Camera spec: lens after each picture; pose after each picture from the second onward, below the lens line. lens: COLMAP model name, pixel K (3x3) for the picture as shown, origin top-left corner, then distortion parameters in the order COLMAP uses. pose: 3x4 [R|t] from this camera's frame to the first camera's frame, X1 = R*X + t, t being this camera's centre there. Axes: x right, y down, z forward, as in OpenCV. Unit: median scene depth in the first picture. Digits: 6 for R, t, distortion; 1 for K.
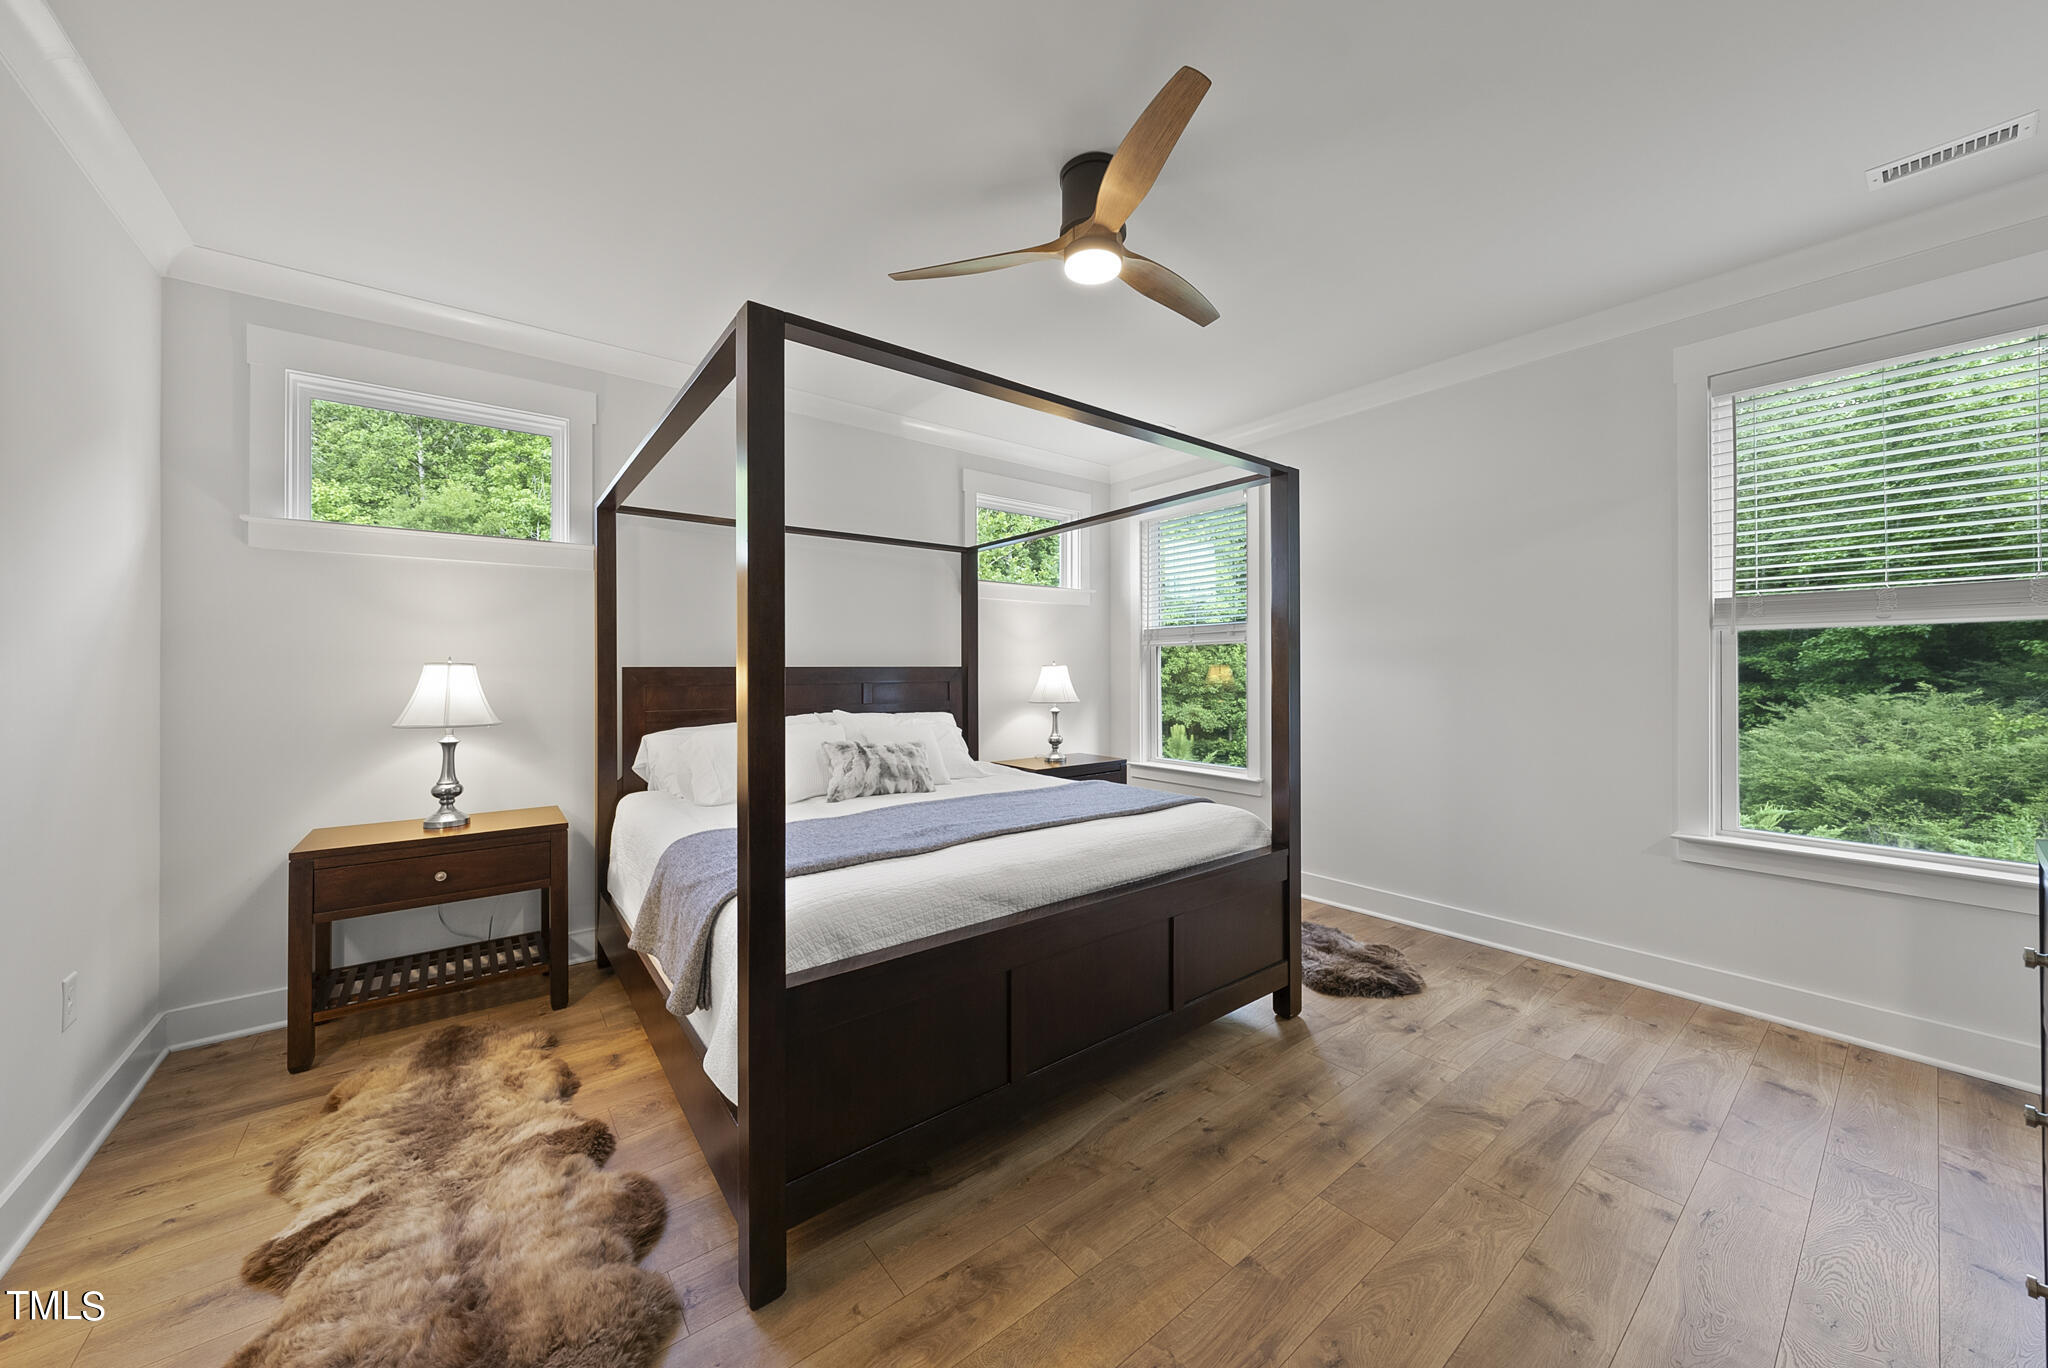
lens RADIAL K [[717.1, 0, 1024.9], [0, 717.1, 672.1], [0, 0, 1]] dist [0.007194, 0.000070]
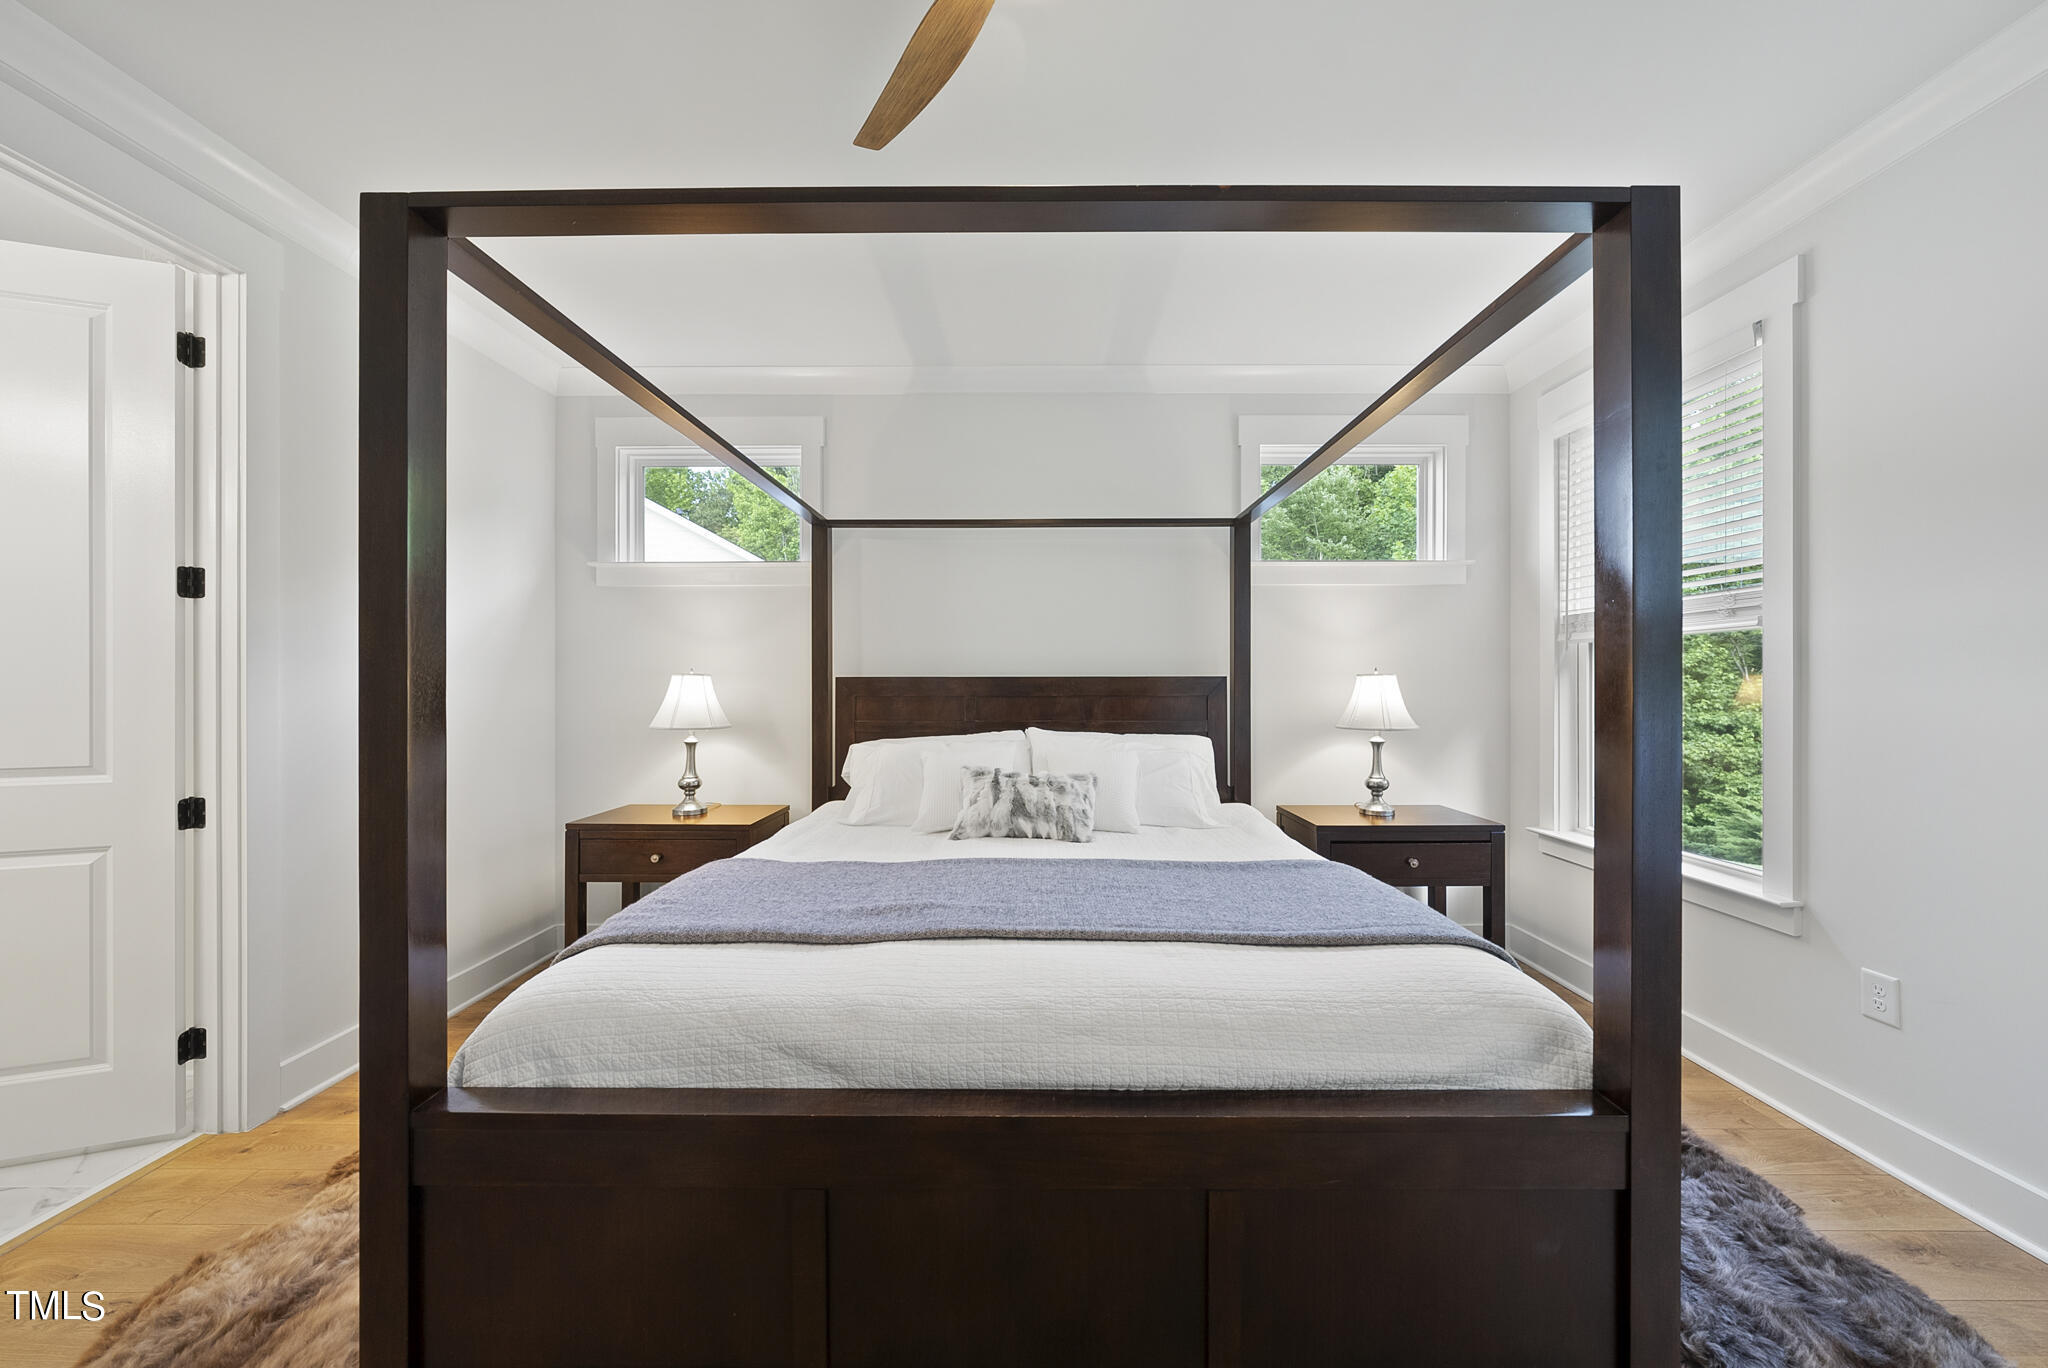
lens RADIAL K [[705.6, 0, 1025.8], [0, 705.6, 680.3], [0, 0, 1]] dist [-0.002343, -0.000243]
pose [[0.785813, 0.000767, -0.618464, 0.295368], [-0.003884, 0.999986, -0.003694, 0.000451], [0.618452, 0.005305, 0.785804, 0.404166]]
